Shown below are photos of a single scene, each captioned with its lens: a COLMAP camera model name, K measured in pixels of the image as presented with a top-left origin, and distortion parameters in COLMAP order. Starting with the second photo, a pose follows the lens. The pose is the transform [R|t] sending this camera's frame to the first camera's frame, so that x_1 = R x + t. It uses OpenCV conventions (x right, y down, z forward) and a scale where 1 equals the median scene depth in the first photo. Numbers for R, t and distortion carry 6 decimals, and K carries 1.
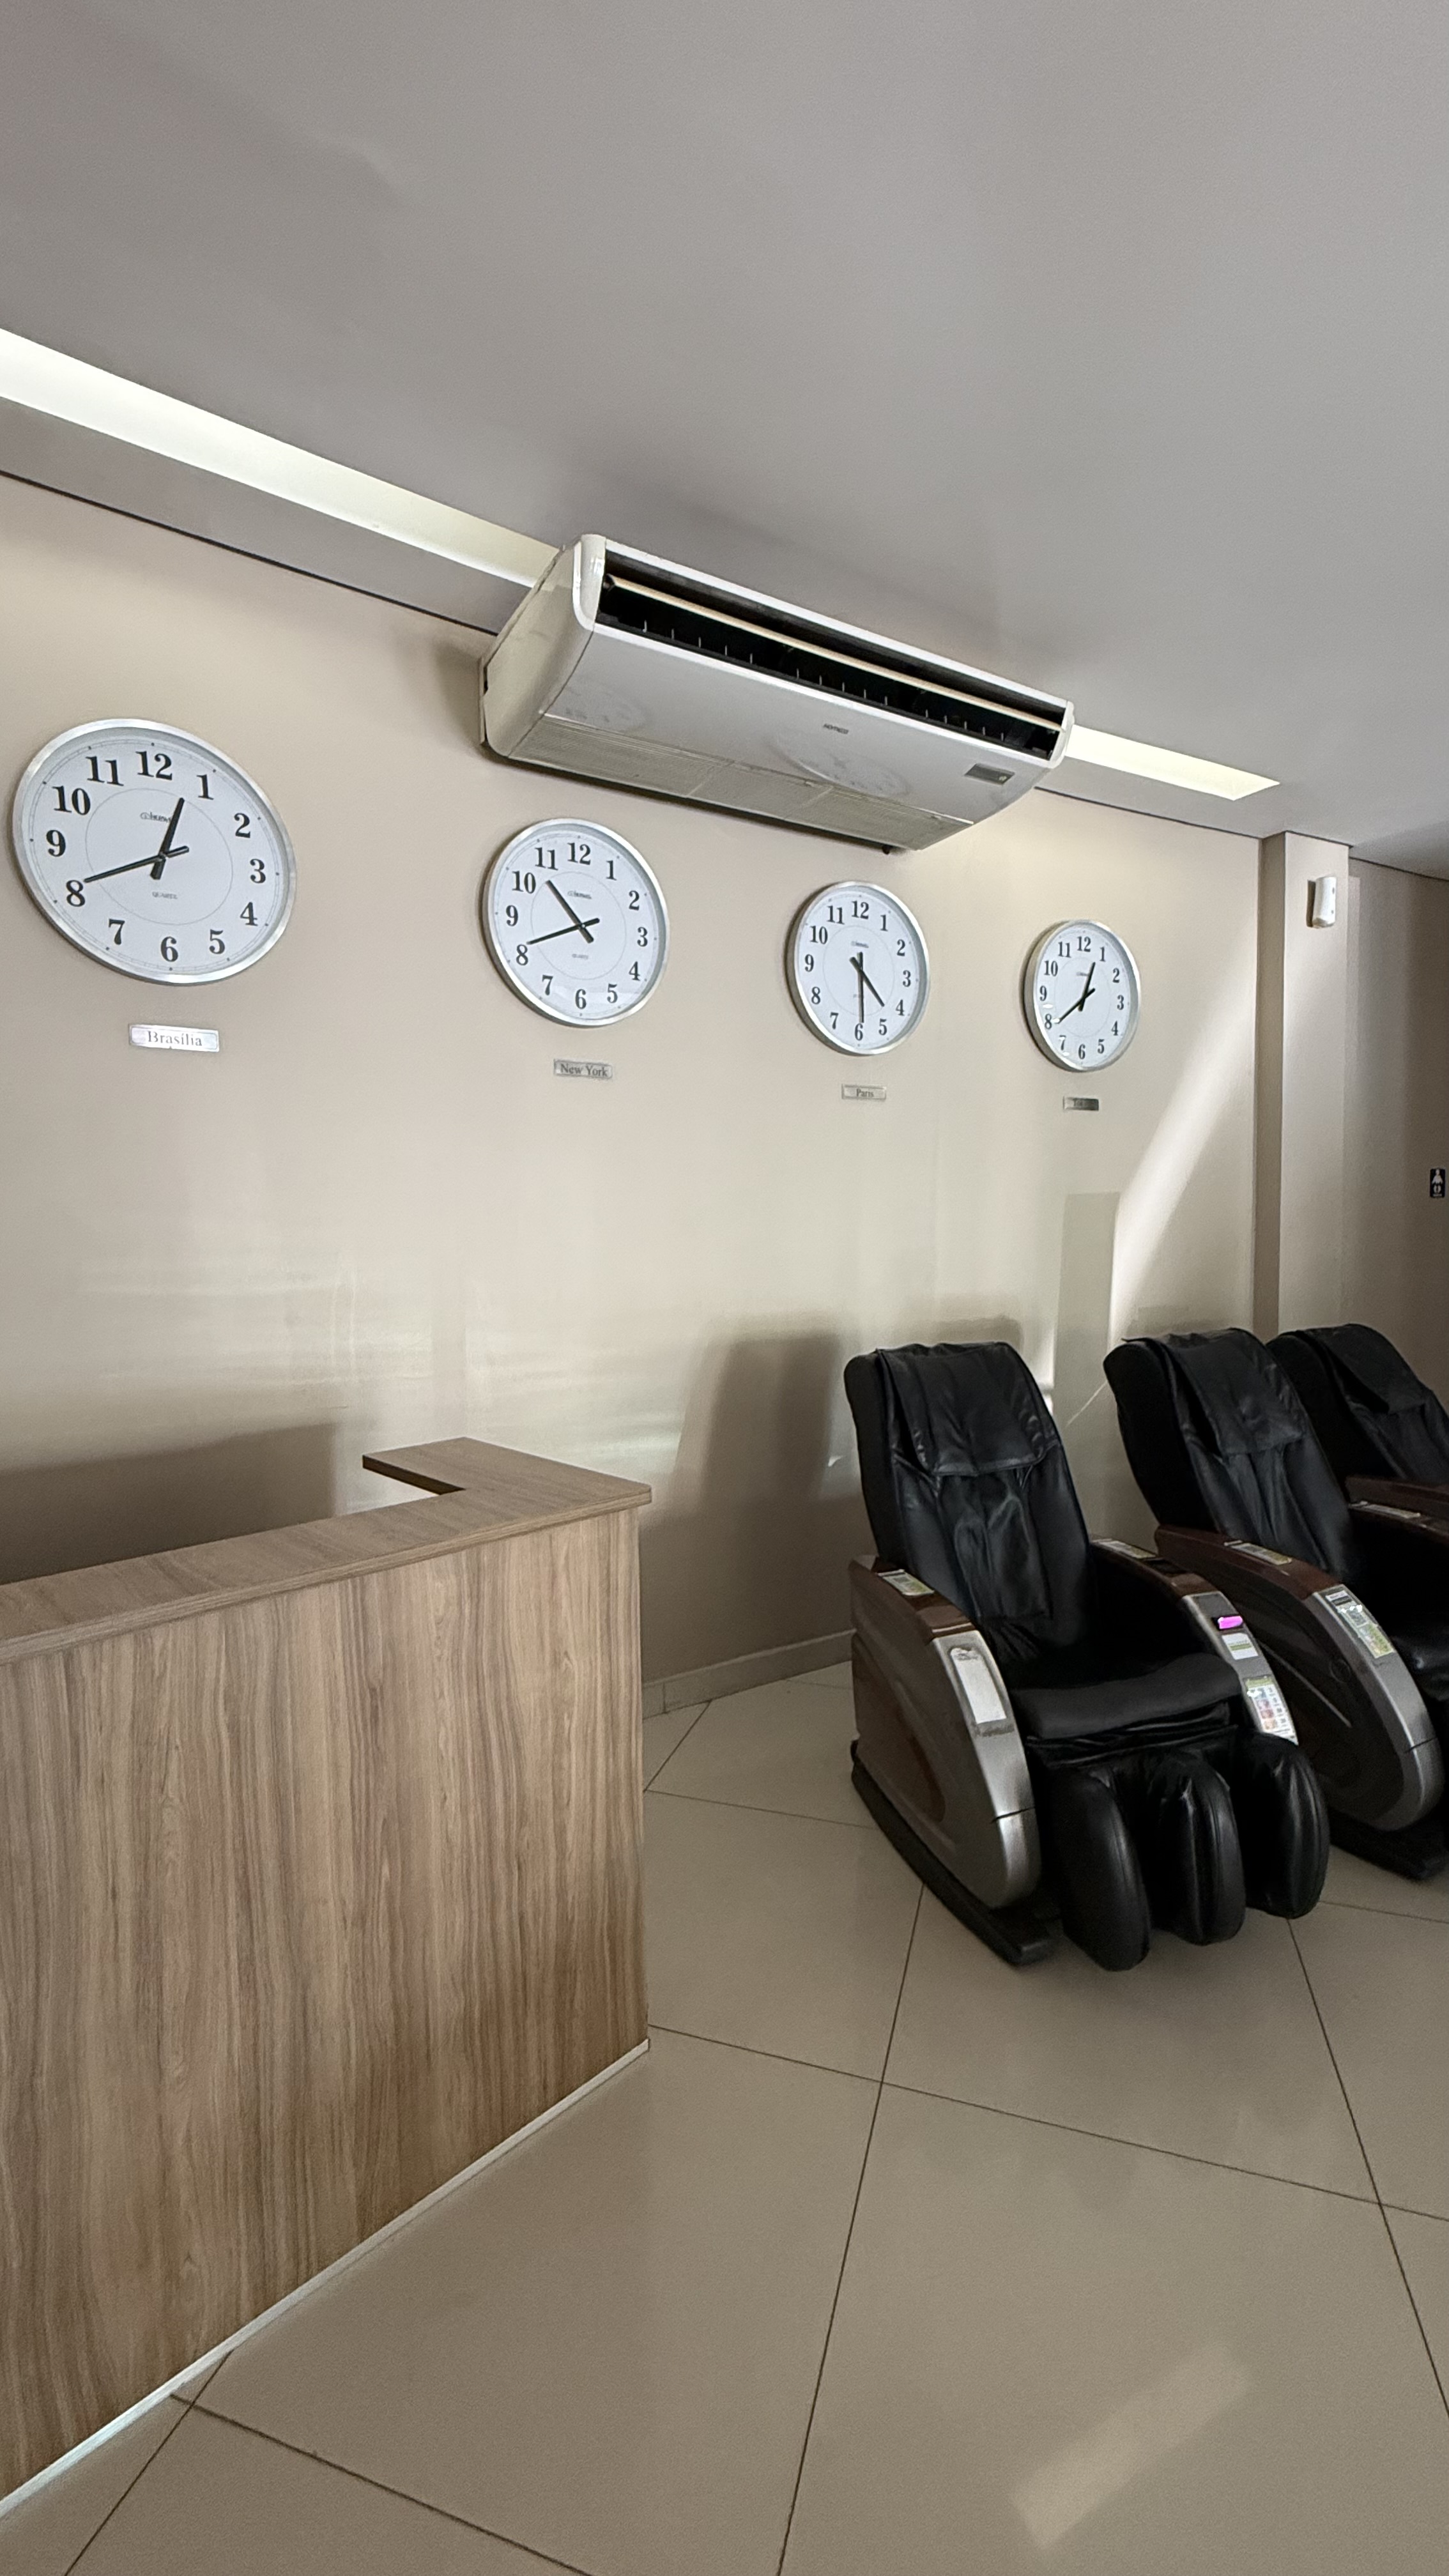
lens RADIAL K [[1022.5, 0, 723.6], [0, 1022.5, 1282.6], [0, 0, 1]] dist [0.000669, -0.000652]
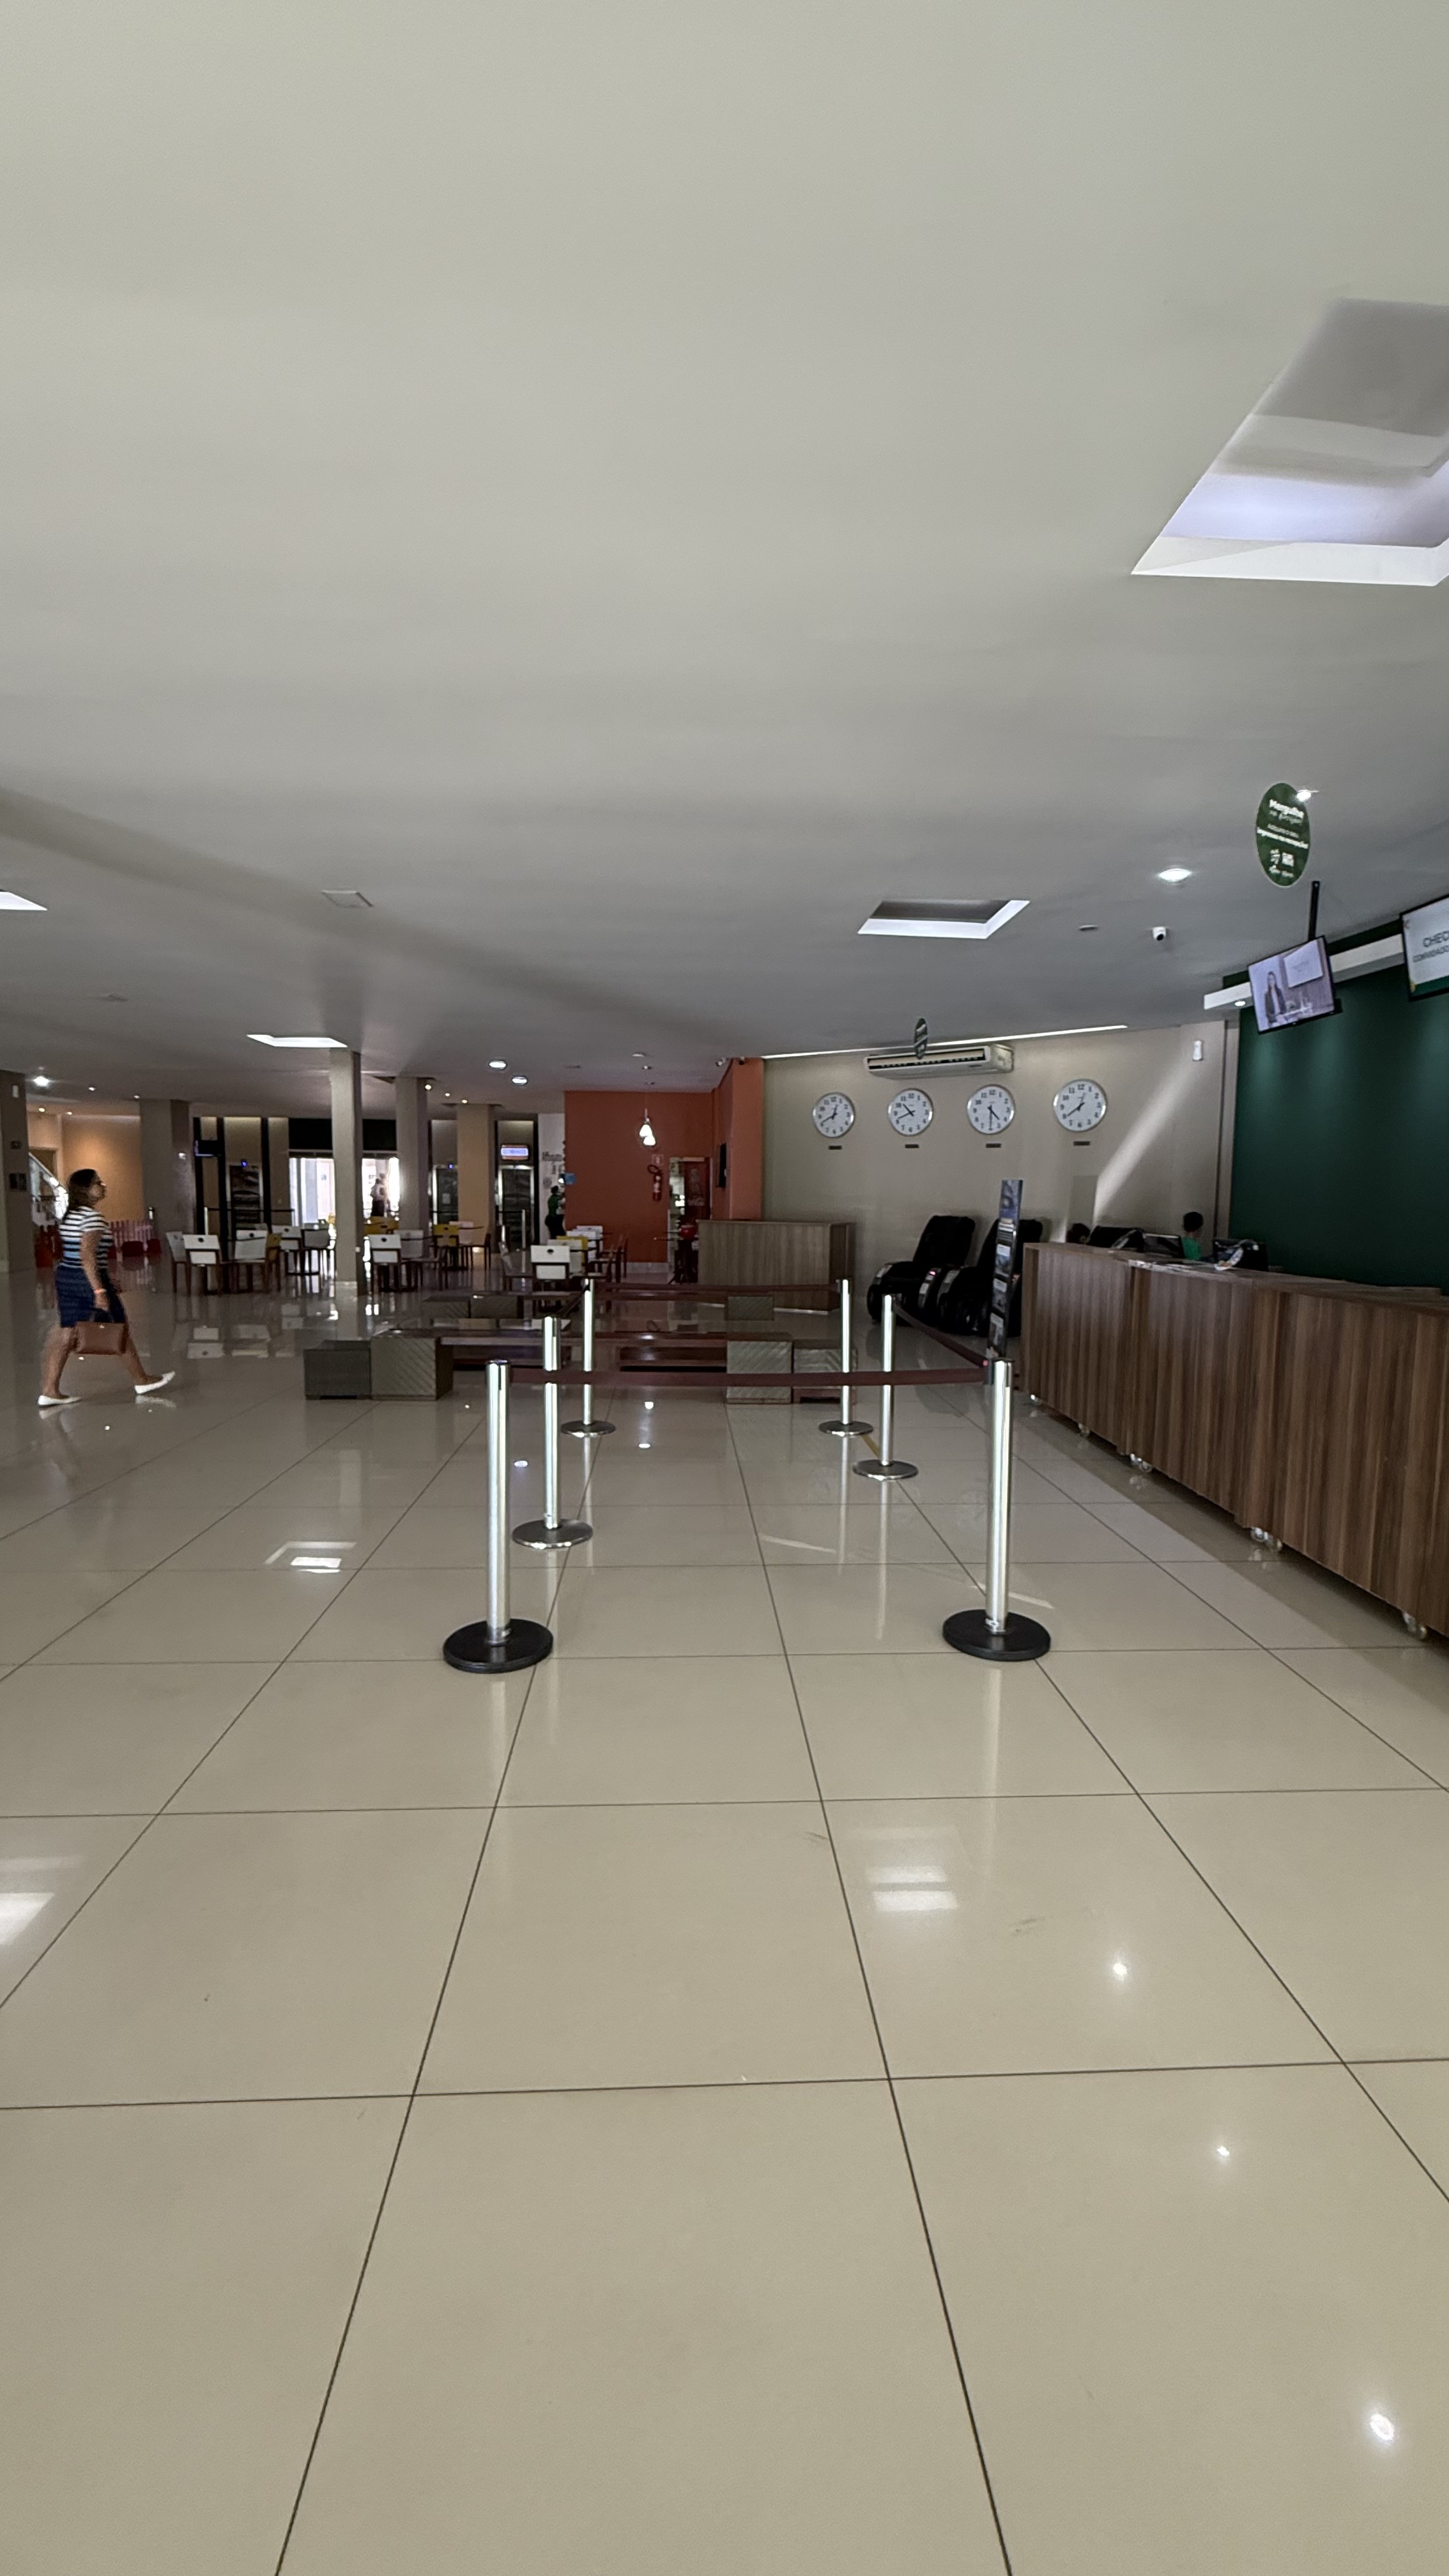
lens RADIAL K [[1022.5, 0, 723.6], [0, 1022.5, 1282.6], [0, 0, 1]] dist [0.000669, -0.000652]
pose [[0.394571, 0.096742, -0.913759, 2.971762], [-0.060295, 0.995025, 0.079310, 0.049416], [0.916885, 0.023802, 0.398441, -1.171491]]
